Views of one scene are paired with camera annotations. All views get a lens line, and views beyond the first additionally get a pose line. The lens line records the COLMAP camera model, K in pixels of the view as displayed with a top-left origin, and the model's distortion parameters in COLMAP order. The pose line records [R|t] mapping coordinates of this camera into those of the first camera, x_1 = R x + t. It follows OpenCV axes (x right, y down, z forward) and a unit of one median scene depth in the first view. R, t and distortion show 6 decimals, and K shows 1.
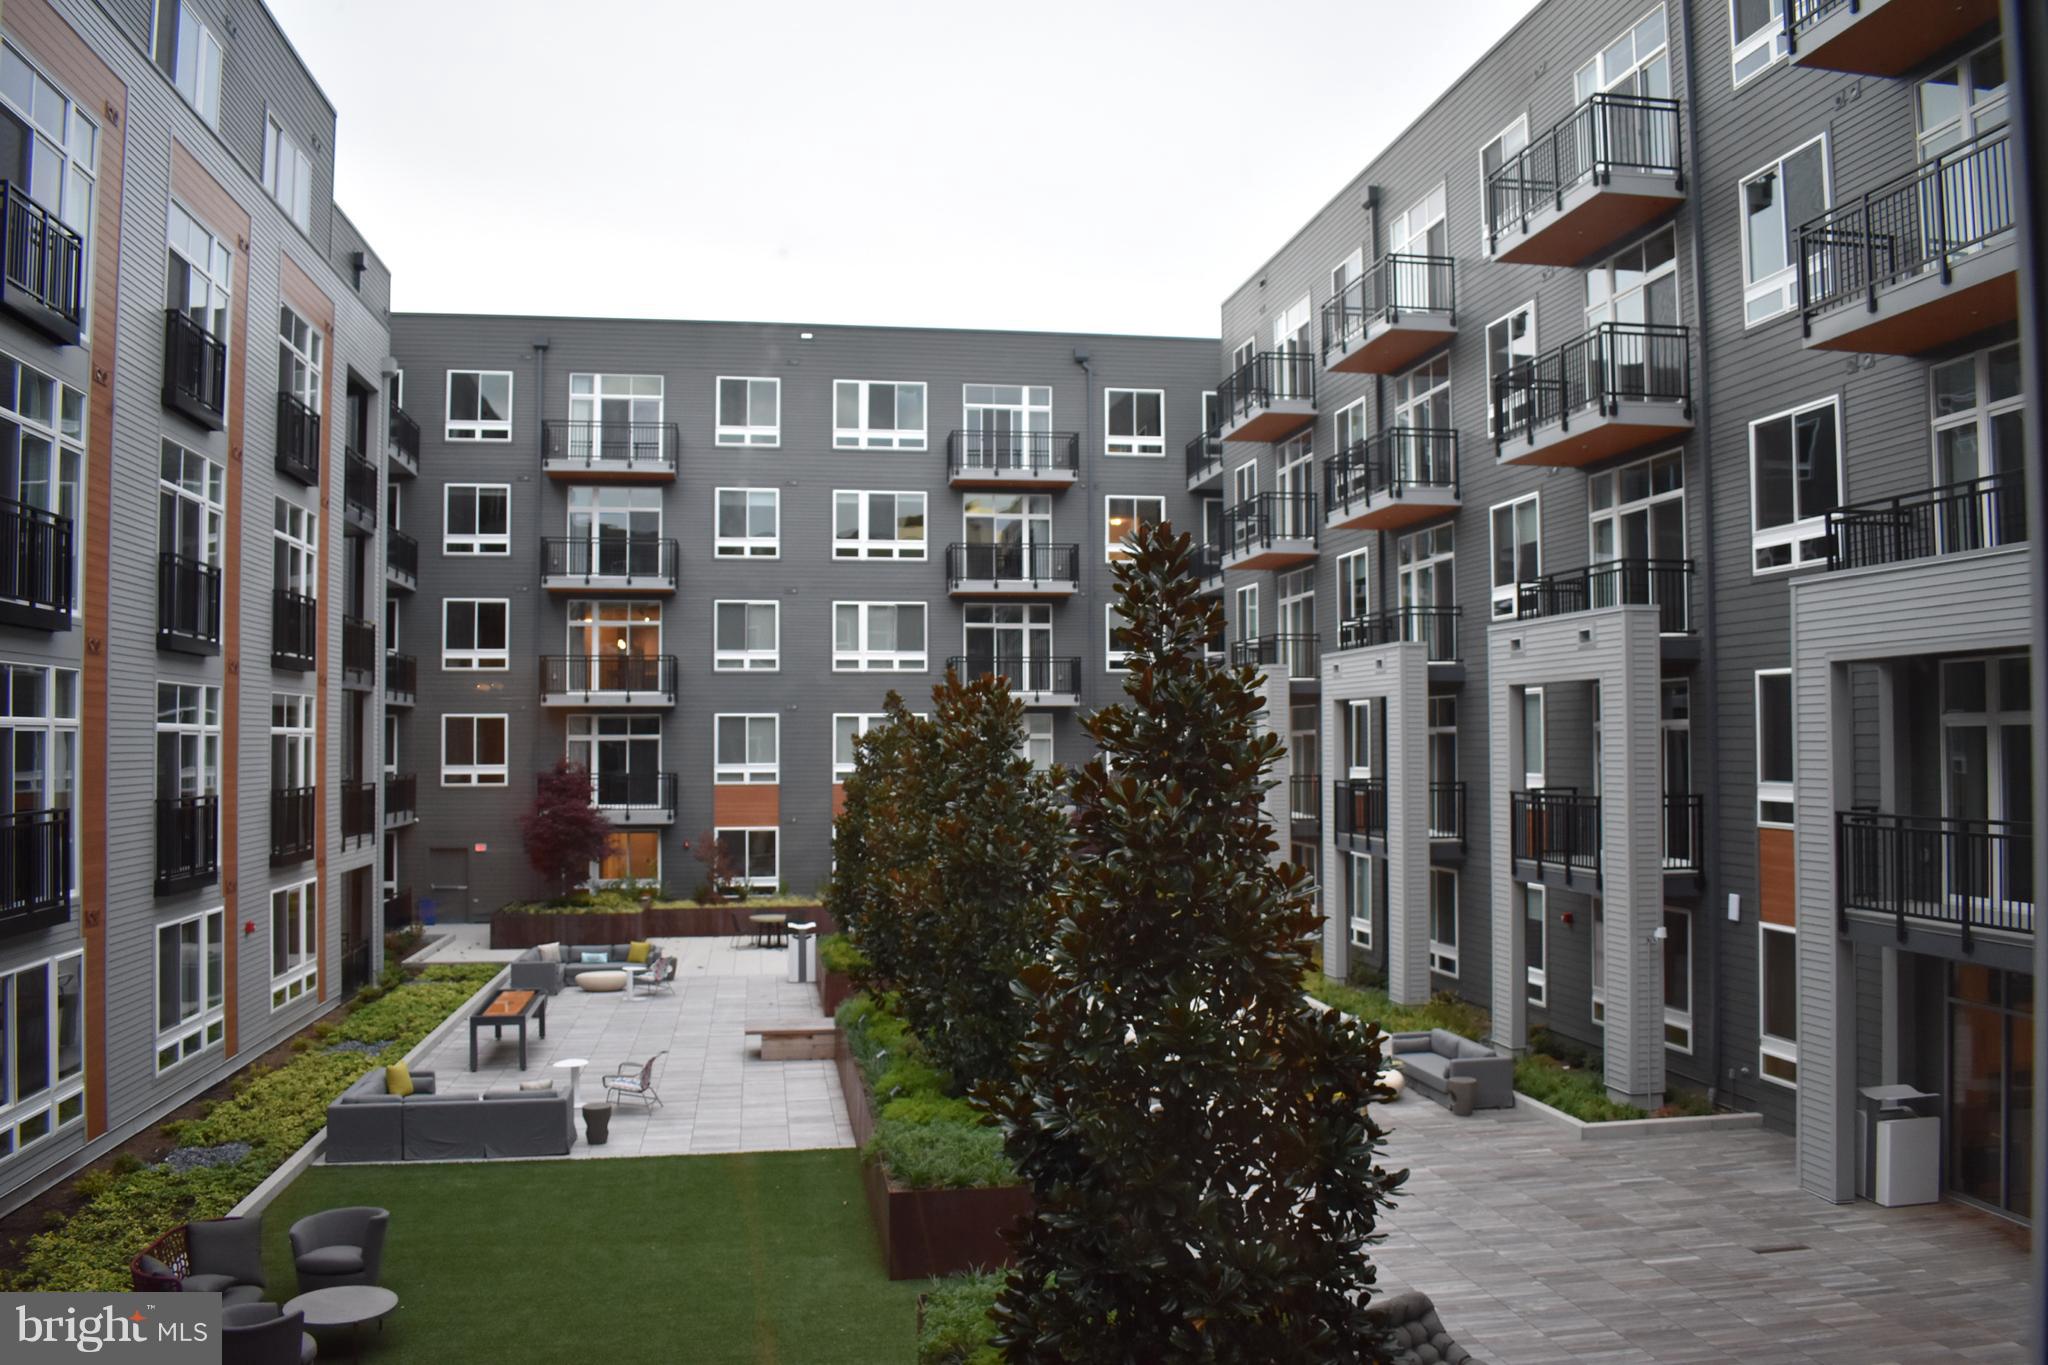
lens RADIAL K [[1613.2, 0, 1024.0], [0, 1613.2, 682.5], [0, 0, 1]] dist [-0.074735, 0.005351]
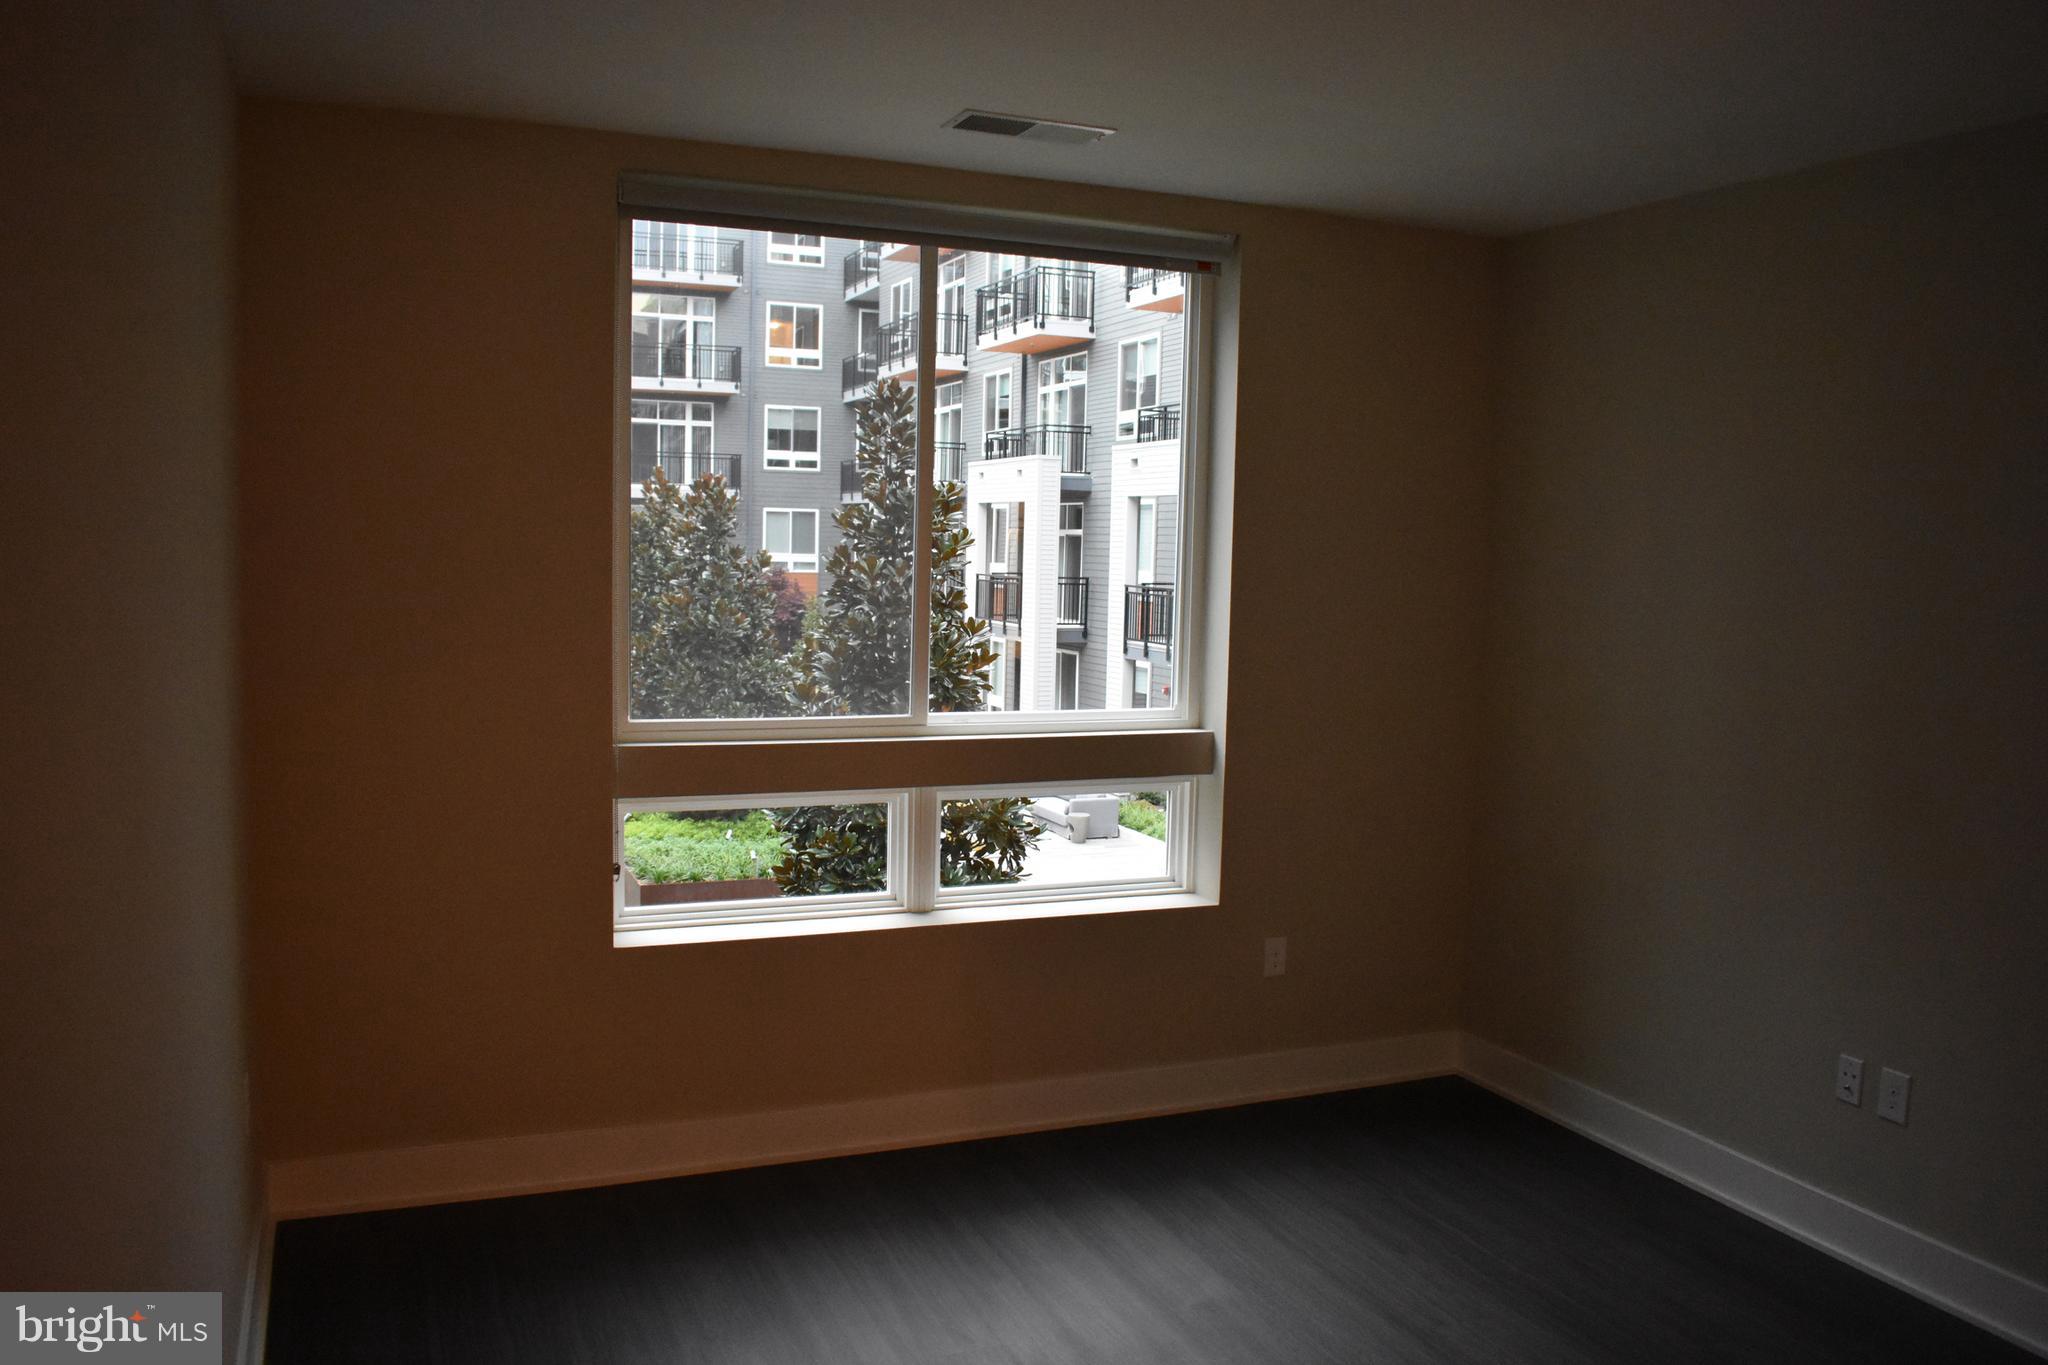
lens RADIAL K [[1613.2, 0, 1024.0], [0, 1613.2, 682.5], [0, 0, 1]] dist [-0.074735, 0.005351]
pose [[0.973353, 0.007163, 0.229200, -0.037579], [-0.035826, 0.991988, 0.121145, -0.002541], [-0.226496, -0.126129, 0.965811, -0.128503]]
